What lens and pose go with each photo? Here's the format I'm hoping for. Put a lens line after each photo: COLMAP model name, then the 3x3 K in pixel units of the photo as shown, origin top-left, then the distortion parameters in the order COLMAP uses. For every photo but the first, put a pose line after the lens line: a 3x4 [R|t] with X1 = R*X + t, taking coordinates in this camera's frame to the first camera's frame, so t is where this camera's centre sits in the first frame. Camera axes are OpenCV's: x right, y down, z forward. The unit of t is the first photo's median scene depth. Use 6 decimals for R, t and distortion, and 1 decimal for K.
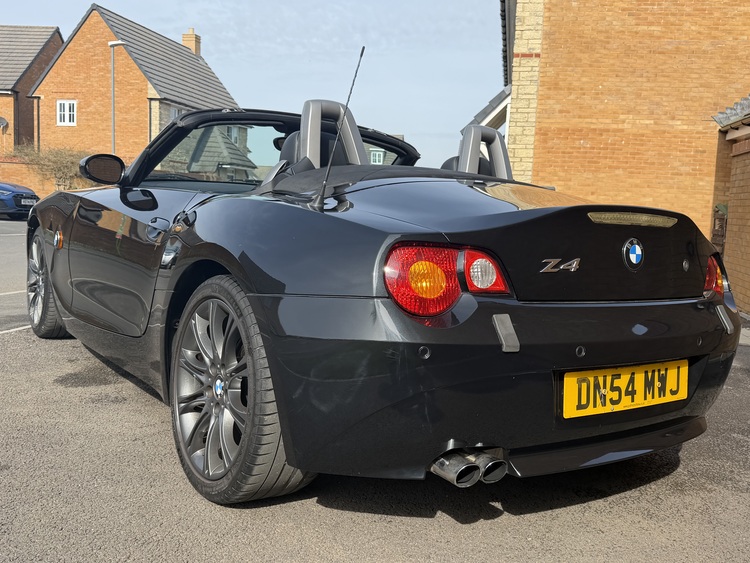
lens RADIAL K [[726.7, 0, 375.0], [0, 726.7, 281.5], [0, 0, 1]] dist [0.126626, -0.337330]
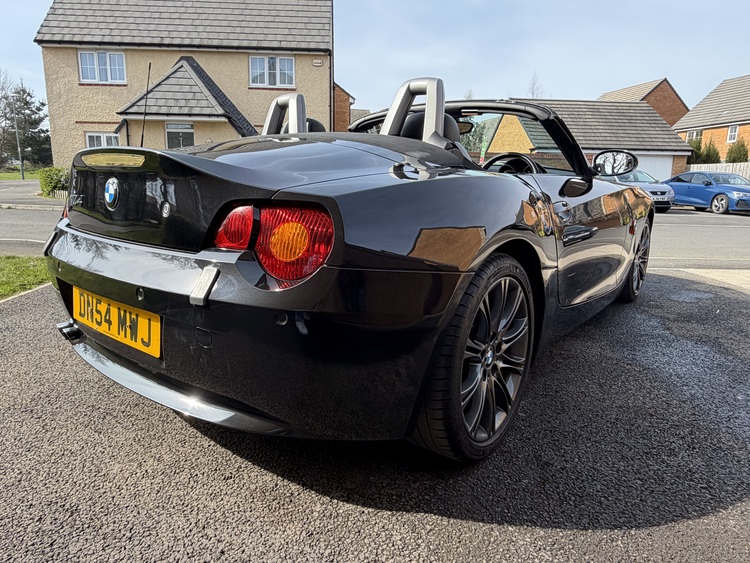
lens RADIAL K [[482.0, 0, 375.0], [0, 482.0, 281.5], [0, 0, 1]] dist [0.000512, 0.000597]
pose [[0.291492, 0.147443, -0.945142, 0.882713], [-0.105787, 0.986958, 0.121341, -0.028077], [0.950706, 0.064614, 0.303288, 0.901425]]
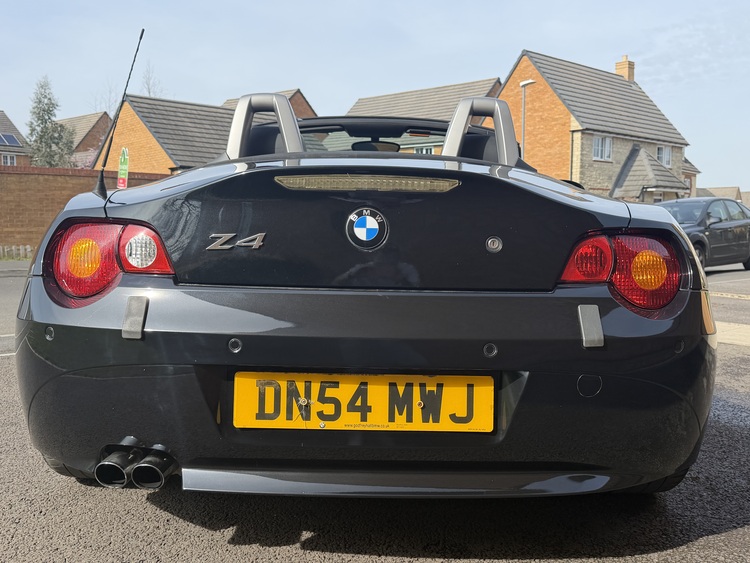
lens RADIAL K [[695.1, 0, 375.0], [0, 695.1, 281.5], [0, 0, 1]] dist [0.220922, -0.402643]
pose [[0.820274, 0.001284, -0.571969, 0.606814], [-0.022739, 0.999280, -0.030367, 0.031863], [0.571518, 0.037915, 0.819713, 0.316694]]
